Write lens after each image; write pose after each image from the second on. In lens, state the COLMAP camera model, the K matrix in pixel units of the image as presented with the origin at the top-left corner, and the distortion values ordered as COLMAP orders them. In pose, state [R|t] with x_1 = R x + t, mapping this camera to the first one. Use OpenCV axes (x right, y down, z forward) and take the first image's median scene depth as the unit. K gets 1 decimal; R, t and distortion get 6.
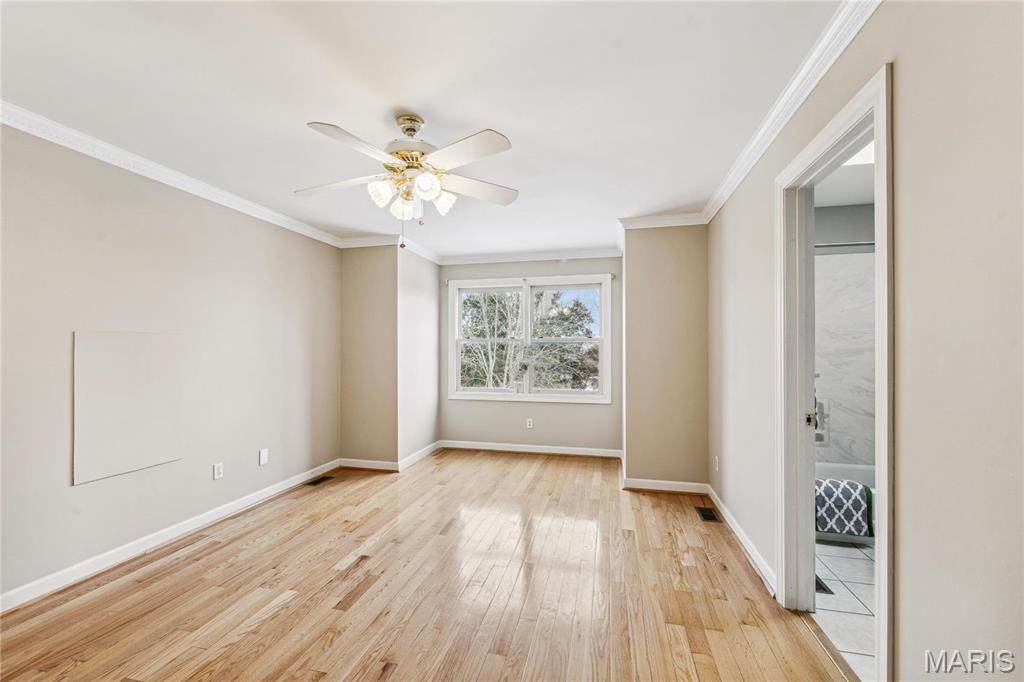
lens RADIAL K [[417.3, 0, 512.0], [0, 417.3, 341.0], [0, 0, 1]] dist [0.002212, 0.000192]
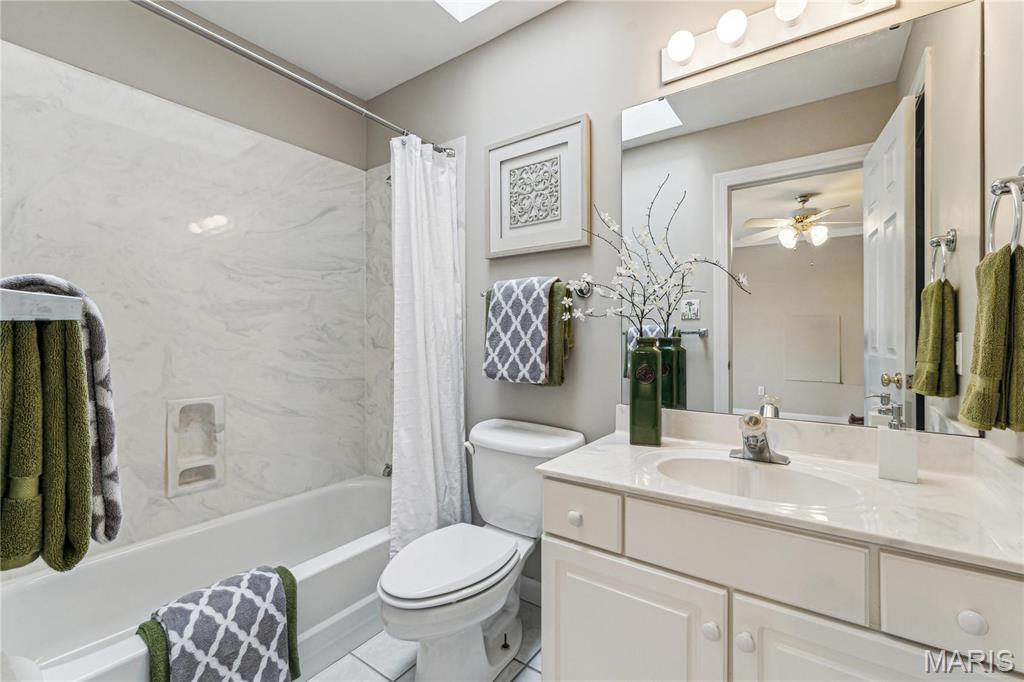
lens RADIAL K [[417.3, 0, 512.0], [0, 417.3, 341.0], [0, 0, 1]] dist [0.002212, 0.000192]
pose [[0.360417, -0.007312, 0.932763, 0.498909], [-0.008008, 0.999908, 0.010932, 0.077230], [-0.932757, -0.011410, 0.360326, 0.592472]]
